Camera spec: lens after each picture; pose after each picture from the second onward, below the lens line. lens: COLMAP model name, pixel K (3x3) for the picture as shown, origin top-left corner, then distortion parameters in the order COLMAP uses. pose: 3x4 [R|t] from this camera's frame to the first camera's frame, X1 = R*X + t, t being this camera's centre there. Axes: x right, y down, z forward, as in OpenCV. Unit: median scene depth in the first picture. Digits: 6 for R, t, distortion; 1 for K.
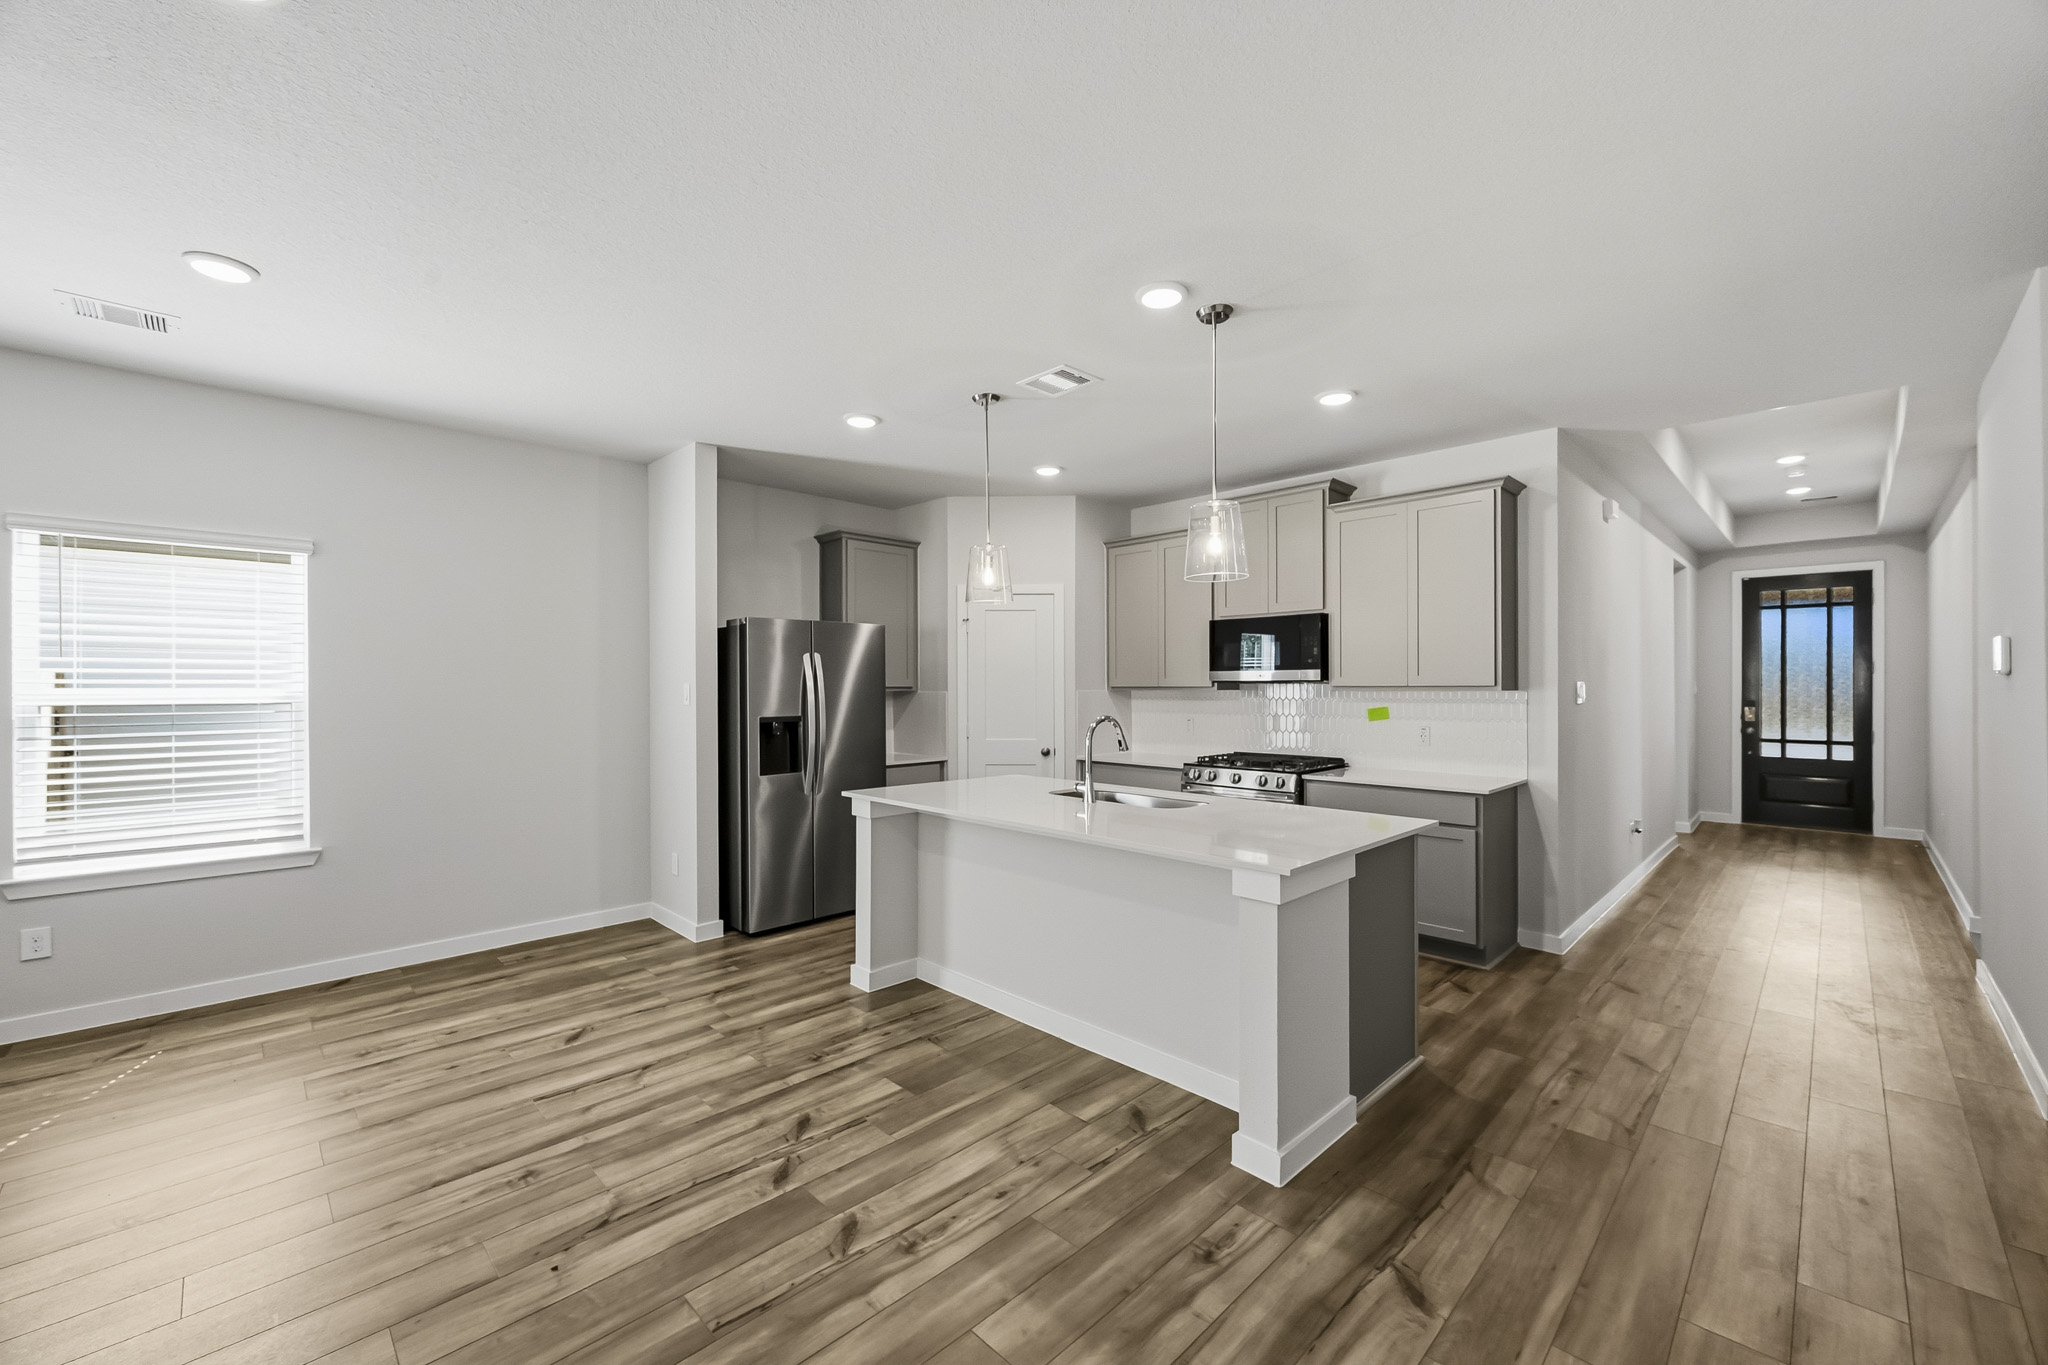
lens RADIAL K [[816.0, 0, 1029.4], [0, 816.0, 687.0], [0, 0, 1]] dist [0.002764, -0.000558]
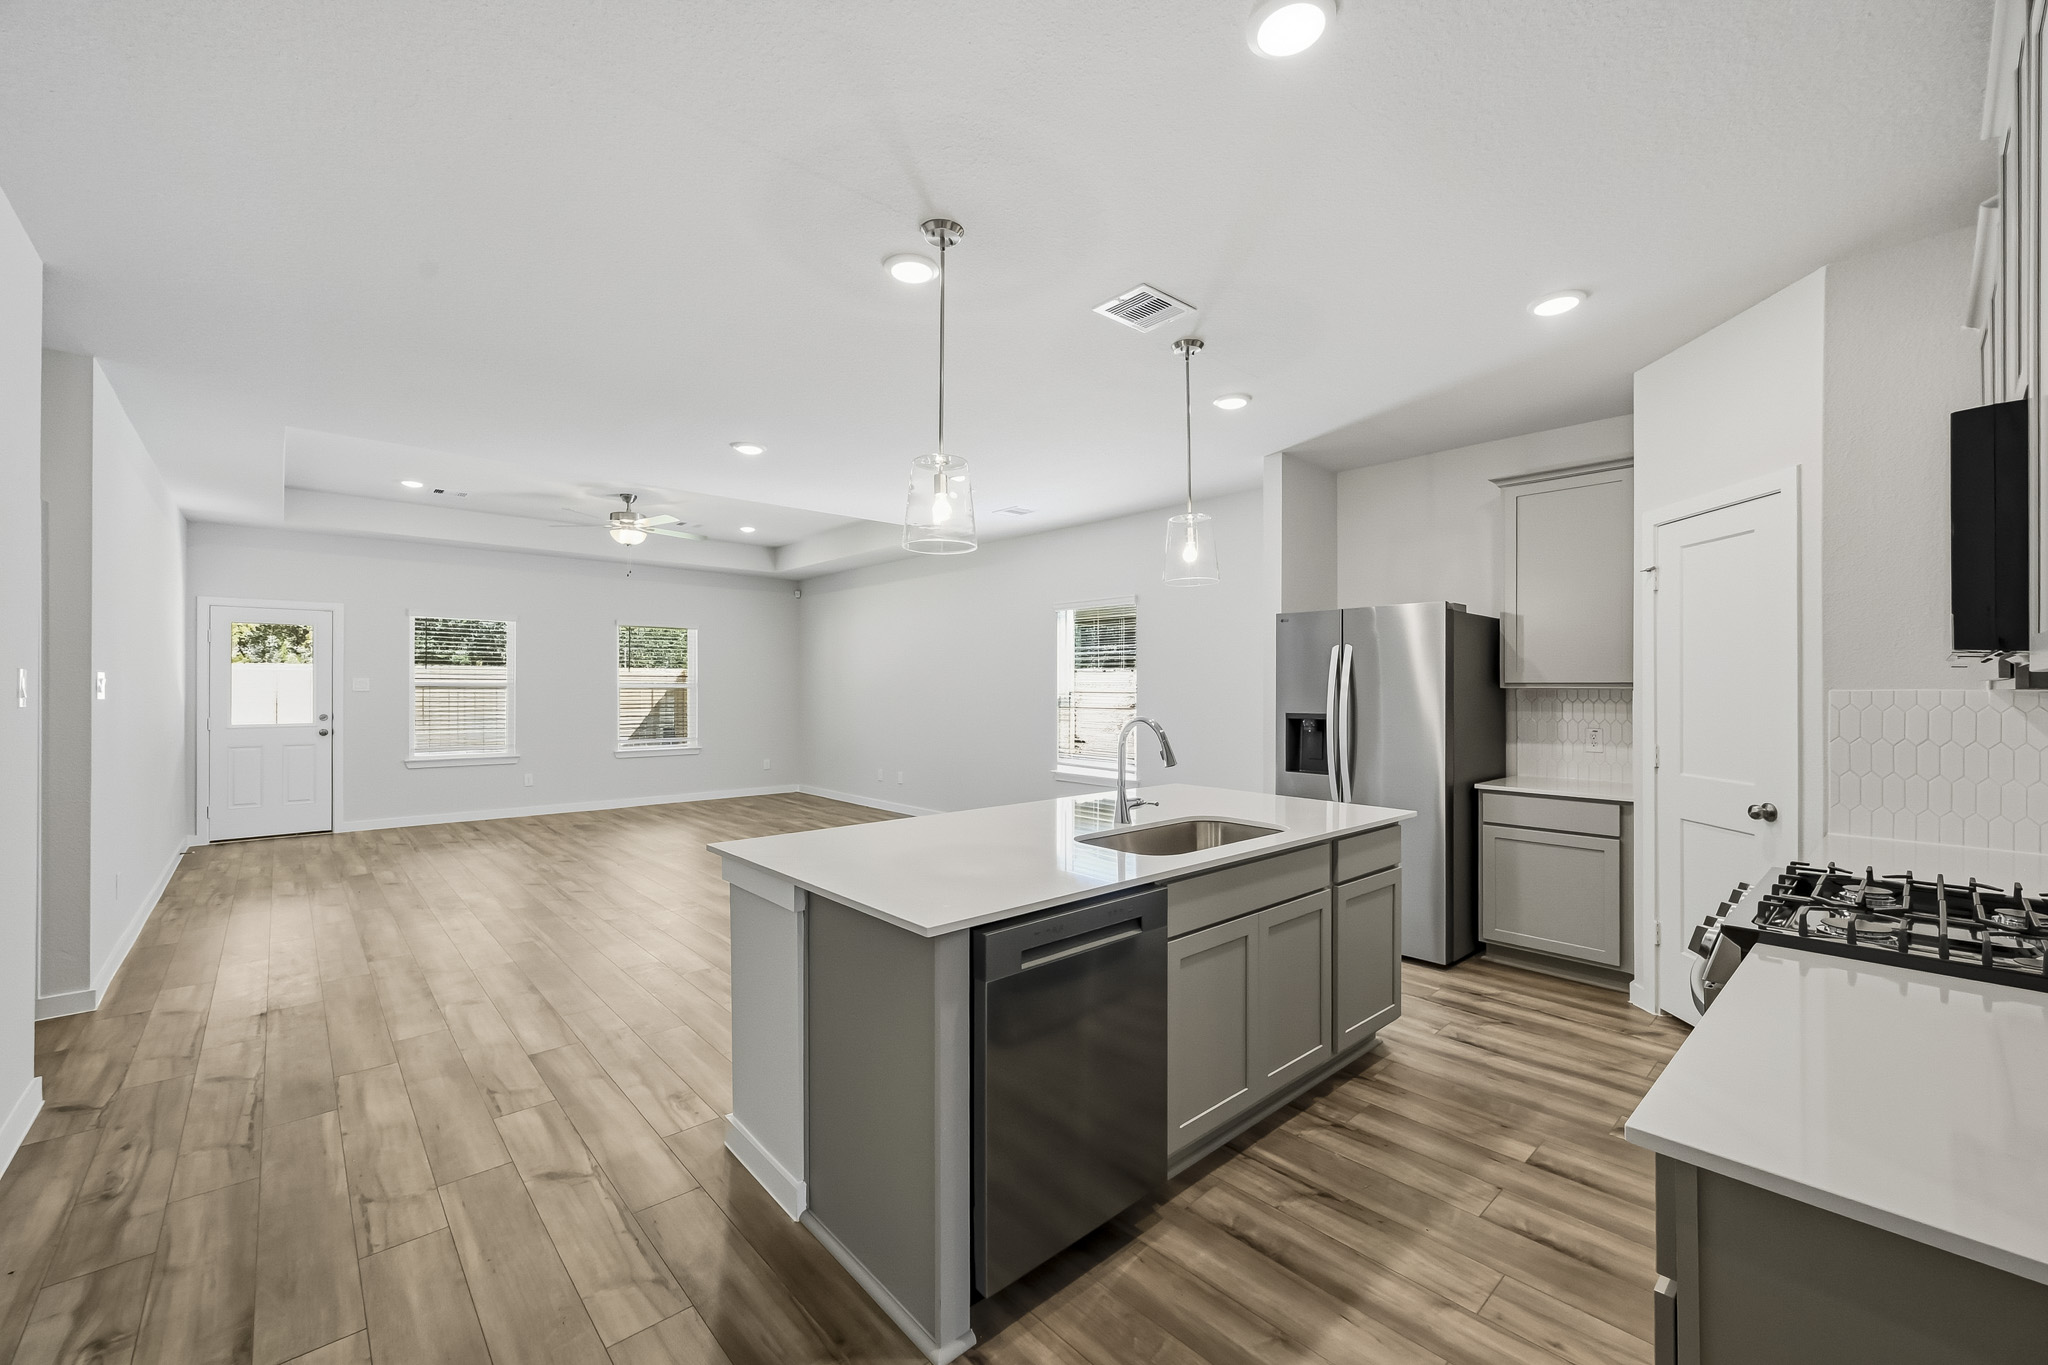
lens RADIAL K [[816.0, 0, 1021.1], [0, 816.0, 688.3], [0, 0, 1]] dist [0.002764, -0.000558]
pose [[-0.050193, 0.002918, -0.998735, 1.013731], [-0.001060, 0.999995, 0.002975, 0.007001], [0.998739, 0.001208, -0.050190, 1.074395]]
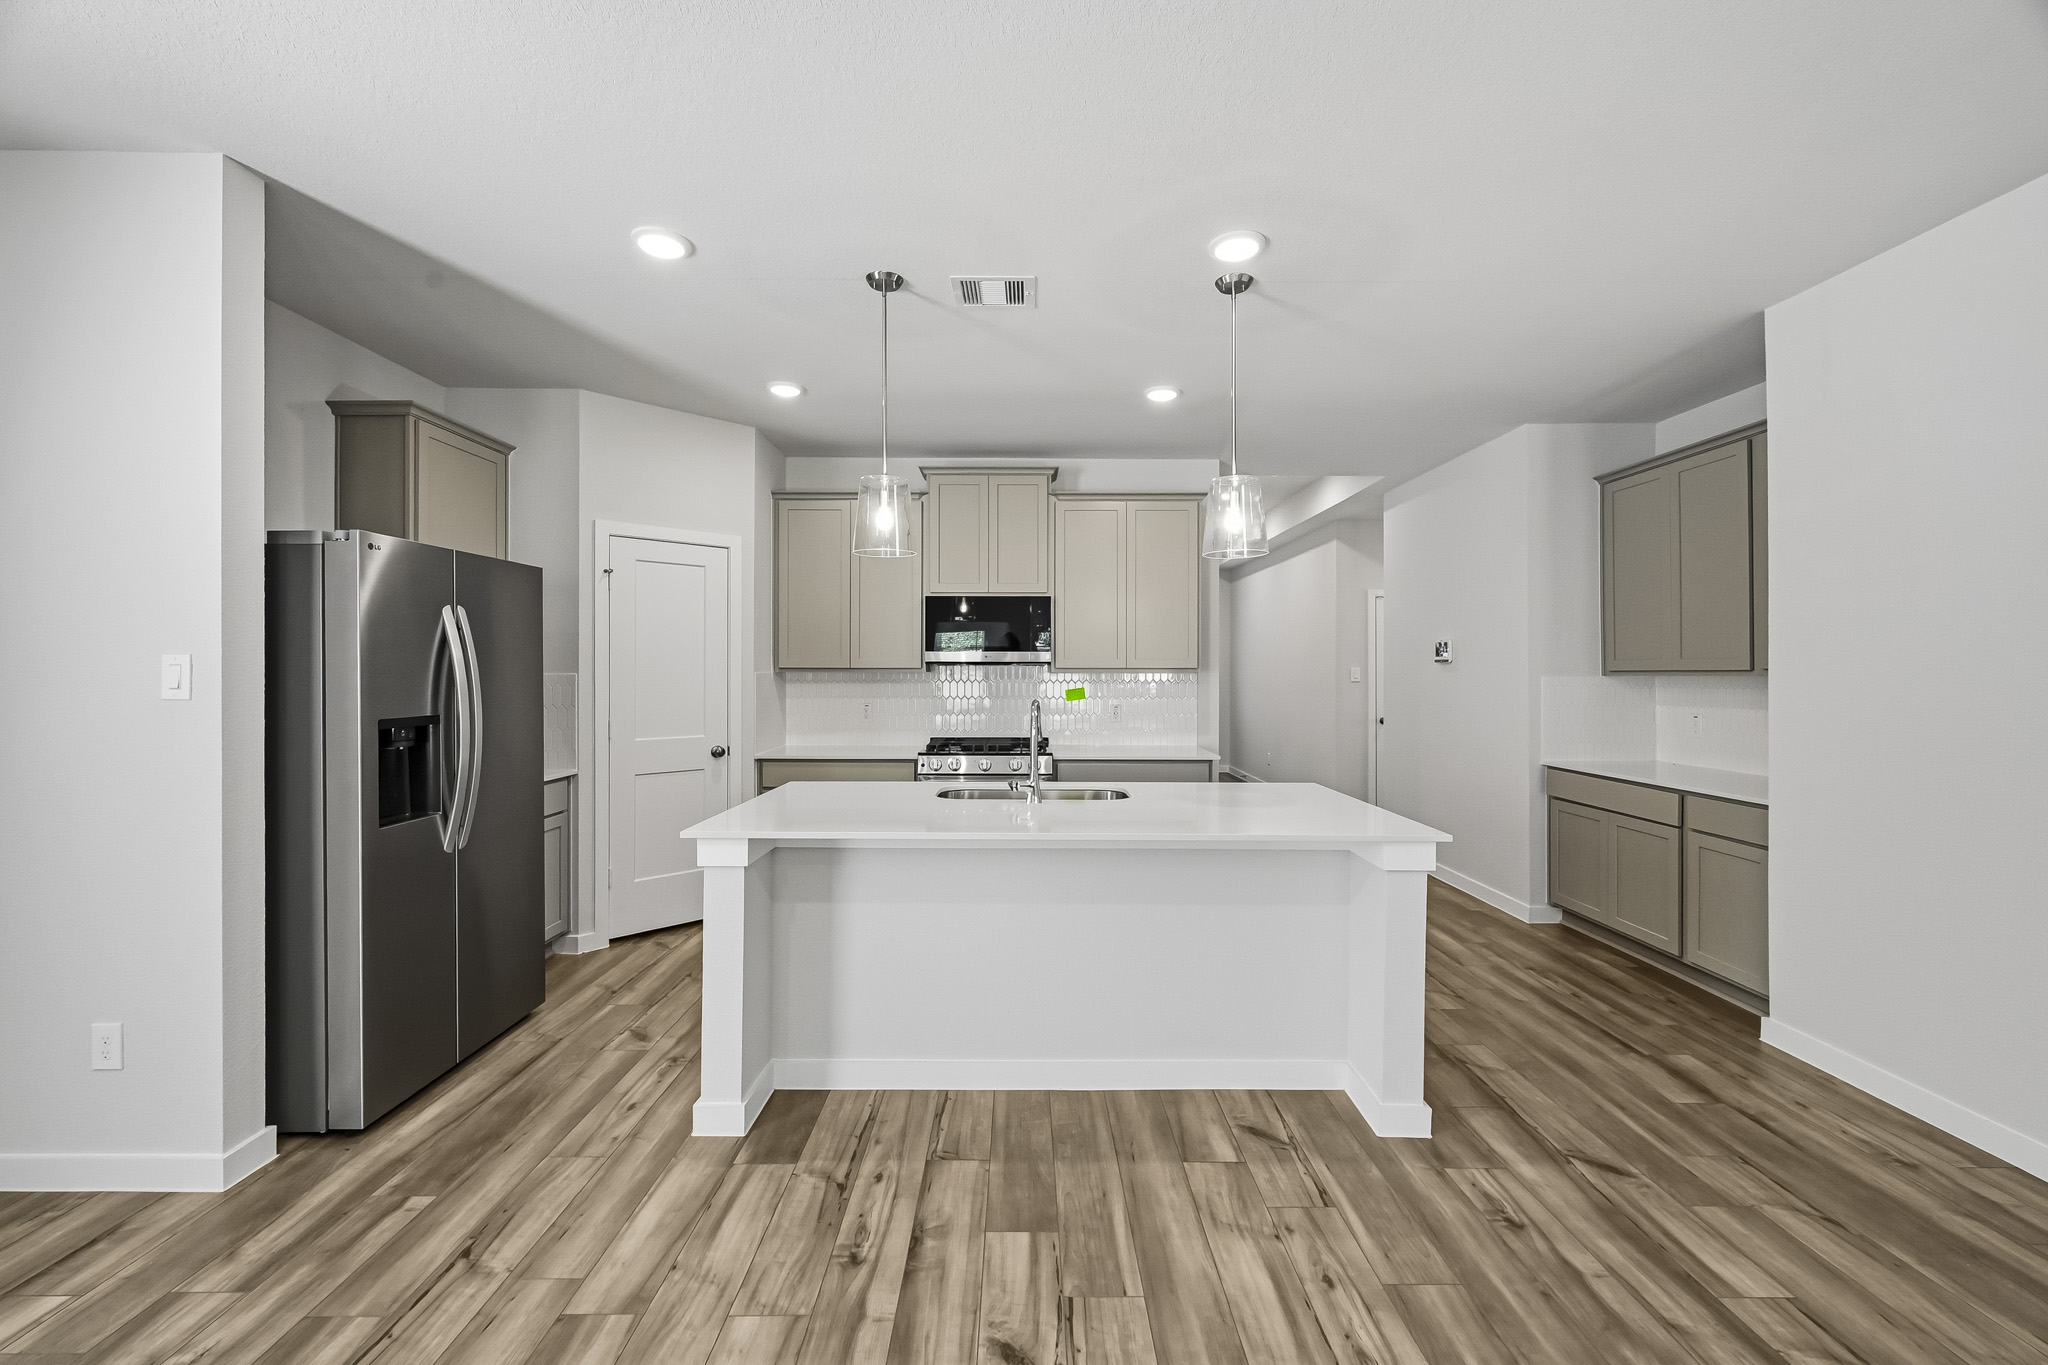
lens RADIAL K [[816.0, 0, 1027.9], [0, 816.0, 675.7], [0, 0, 1]] dist [0.002764, -0.000558]
pose [[0.700734, -0.001473, 0.713421, -0.610280], [-0.002740, 0.999985, 0.004757, 0.006135], [-0.713418, -0.005288, 0.700719, 0.471050]]
